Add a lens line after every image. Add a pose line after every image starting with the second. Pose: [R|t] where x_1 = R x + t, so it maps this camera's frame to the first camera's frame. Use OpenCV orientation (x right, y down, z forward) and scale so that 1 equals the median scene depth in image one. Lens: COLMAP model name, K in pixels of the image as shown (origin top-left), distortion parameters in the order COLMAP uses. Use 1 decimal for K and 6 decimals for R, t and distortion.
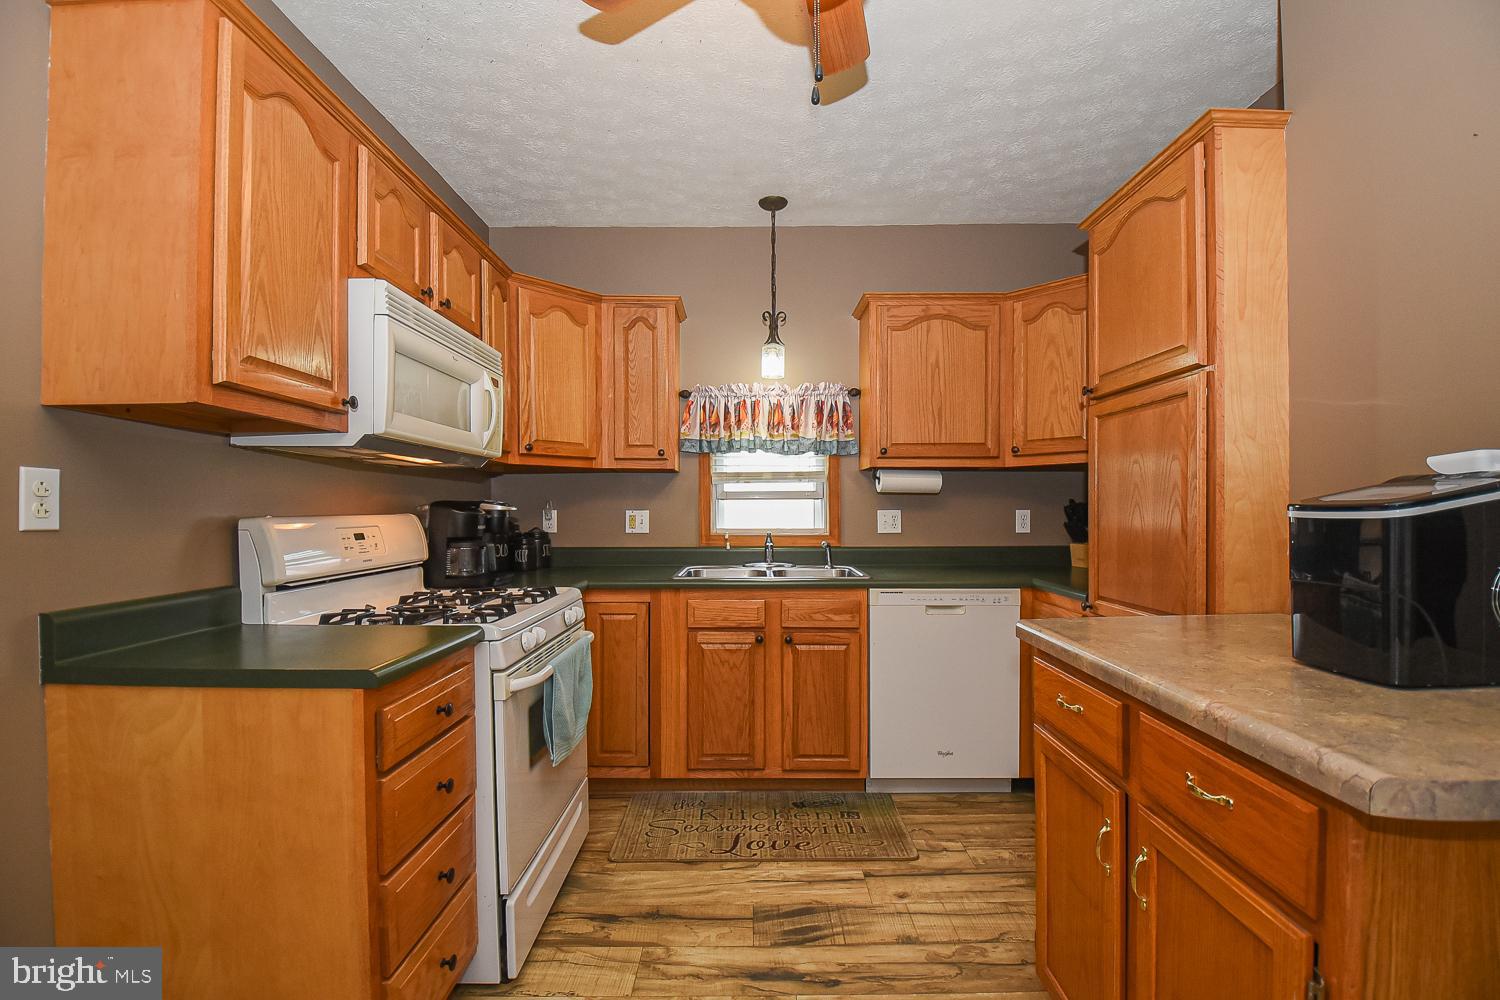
lens RADIAL K [[661.9, 0, 771.1], [0, 661.9, 515.9], [0, 0, 1]] dist [0.004312, -0.017620]
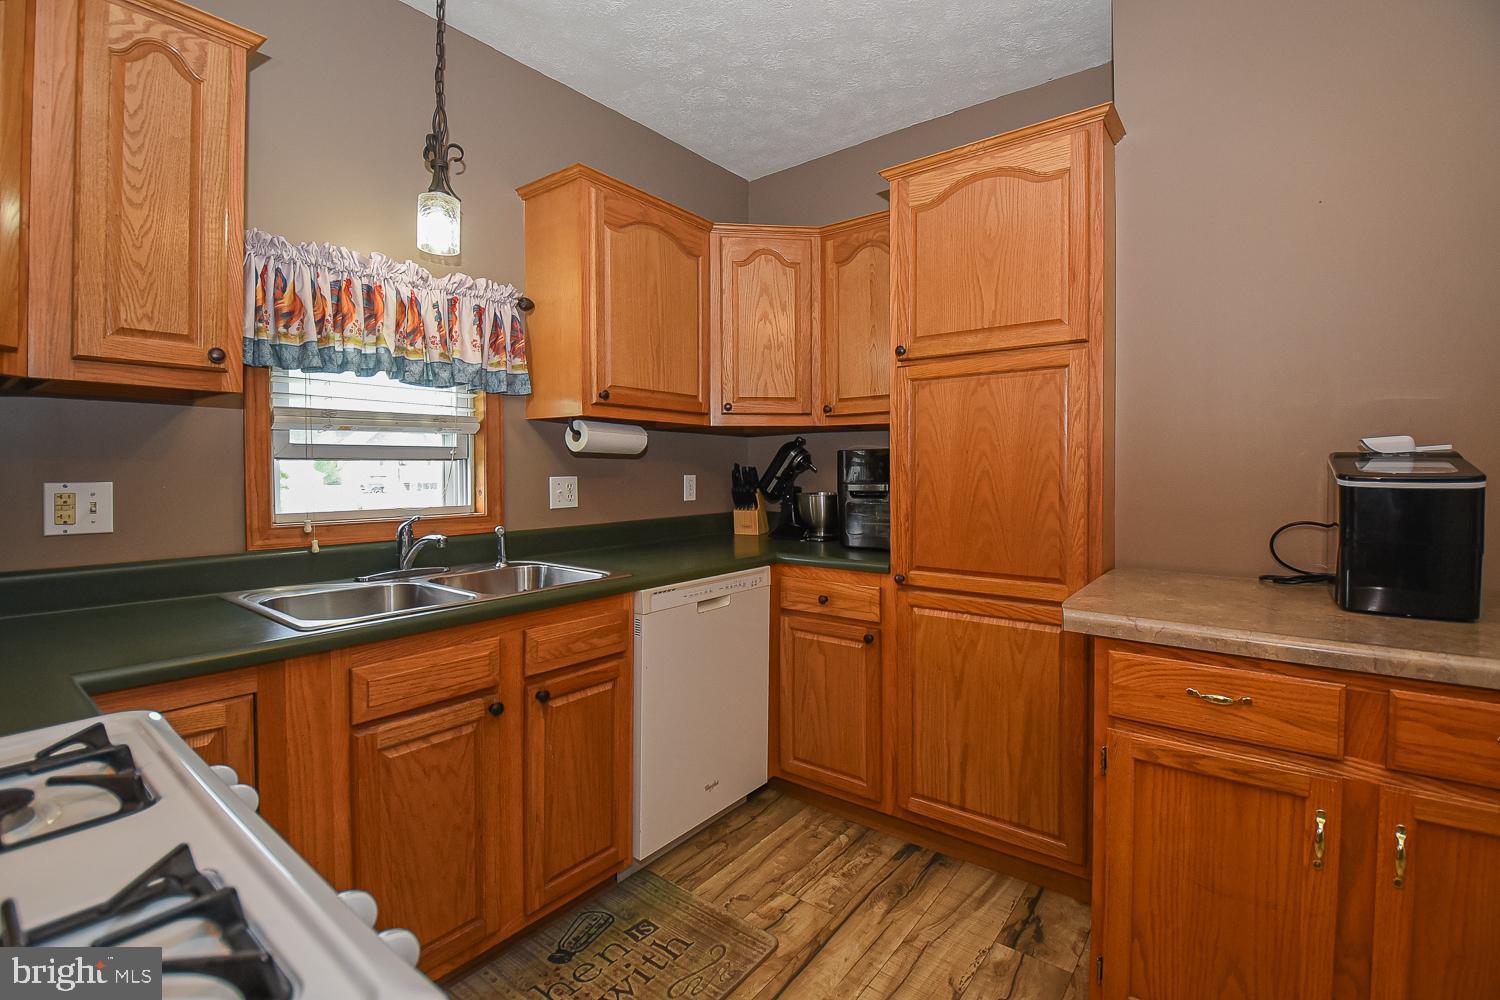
lens RADIAL K [[661.9, 0, 772.1], [0, 661.9, 479.3], [0, 0, 1]] dist [0.004312, -0.017620]
pose [[0.619641, -0.011153, 0.784806, -0.260537], [0.007727, 0.999937, 0.008110, -0.010116], [-0.784847, 0.001038, 0.619688, 0.386785]]
